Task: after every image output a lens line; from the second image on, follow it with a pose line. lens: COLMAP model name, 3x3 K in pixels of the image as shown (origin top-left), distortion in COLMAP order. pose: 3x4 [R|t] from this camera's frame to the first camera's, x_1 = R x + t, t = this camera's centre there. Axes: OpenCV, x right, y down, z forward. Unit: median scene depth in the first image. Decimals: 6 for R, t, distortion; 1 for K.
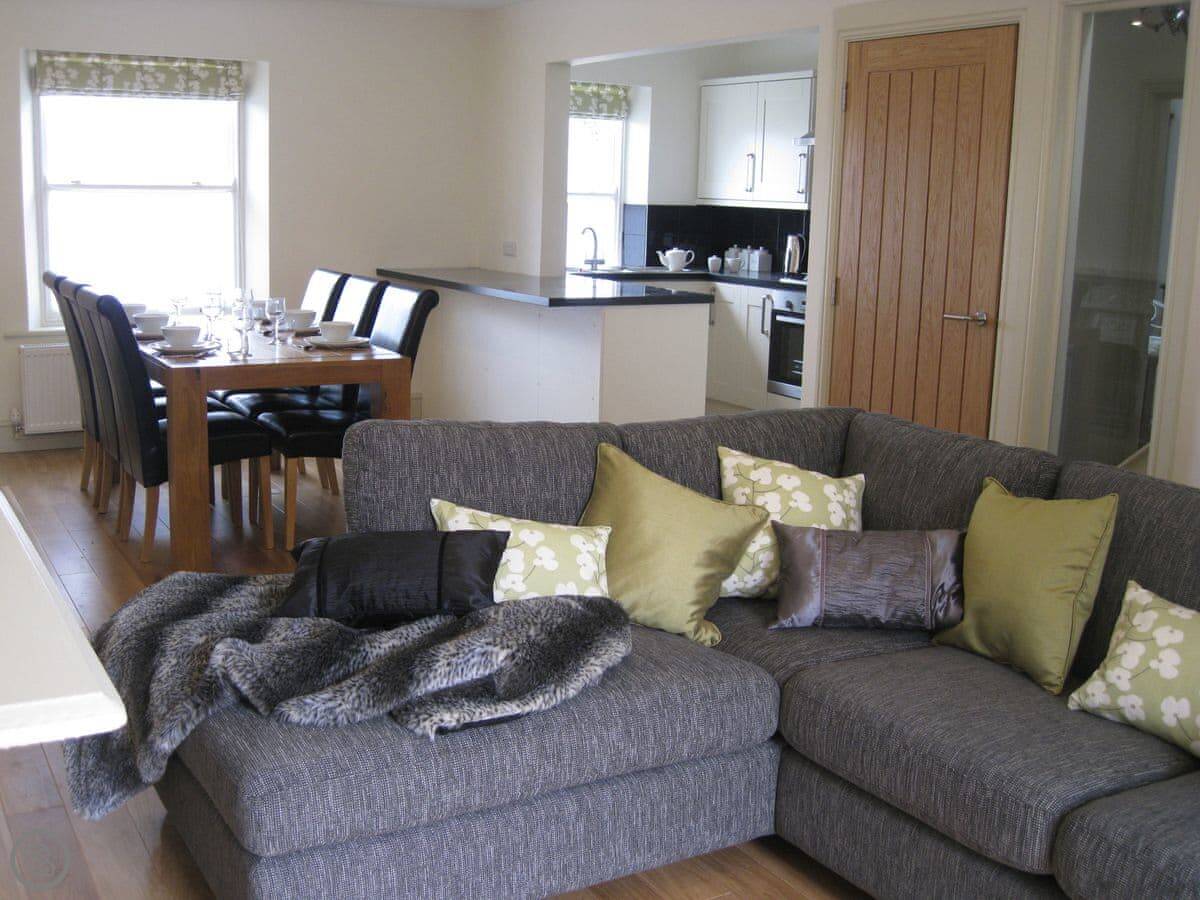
lens RADIAL K [[1254.2, 0, 596.8], [0, 1254.2, 427.7], [0, 0, 1]] dist [-0.215302, 0.316924]
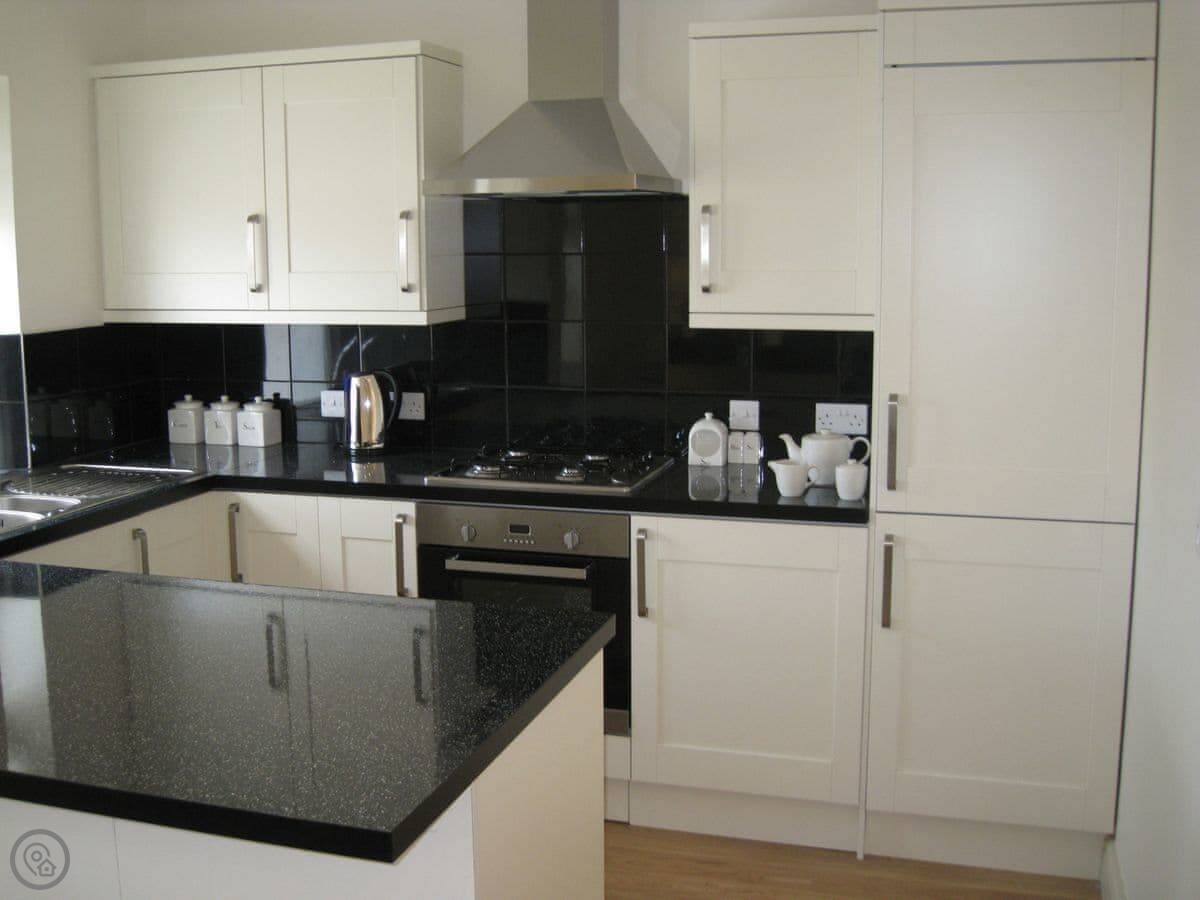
lens RADIAL K [[1254.2, 0, 596.8], [0, 1254.2, 427.7], [0, 0, 1]] dist [-0.215302, 0.316924]
pose [[0.723554, -0.131772, 0.677573, -0.097683], [0.153444, 0.987754, 0.028238, -0.110177], [-0.672997, 0.083538, 0.734913, 0.469277]]
